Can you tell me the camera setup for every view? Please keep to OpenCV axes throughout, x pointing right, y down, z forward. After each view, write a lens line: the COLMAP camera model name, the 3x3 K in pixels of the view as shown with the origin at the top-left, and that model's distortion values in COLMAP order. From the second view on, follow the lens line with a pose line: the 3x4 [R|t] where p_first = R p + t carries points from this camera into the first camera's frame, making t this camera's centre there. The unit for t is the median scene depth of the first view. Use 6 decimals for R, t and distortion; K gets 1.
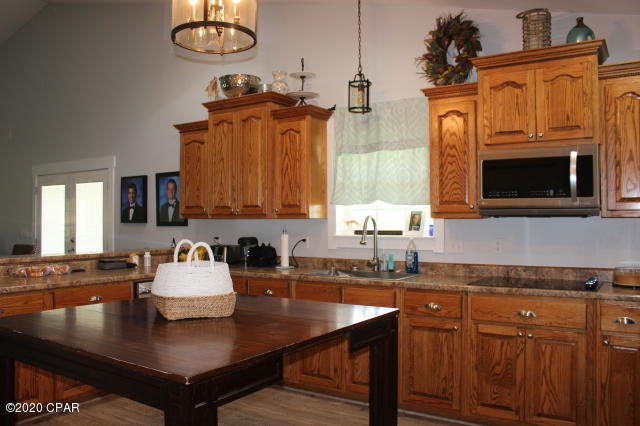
lens RADIAL K [[523.1, 0, 320.0], [0, 523.1, 213.0], [0, 0, 1]] dist [-0.123607, 0.004192]
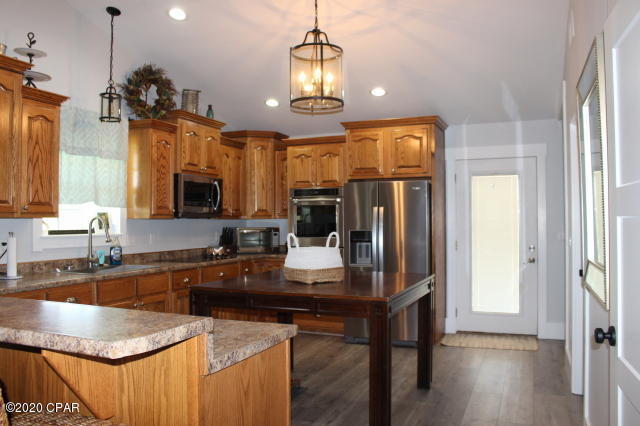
lens RADIAL K [[523.1, 0, 320.0], [0, 523.1, 213.0], [0, 0, 1]] dist [-0.123607, 0.004192]
pose [[-0.192942, 0.015945, 0.981081, -1.047688], [-0.011249, 0.999766, -0.018461, 0.013443], [-0.981146, -0.014598, -0.192718, 0.765064]]
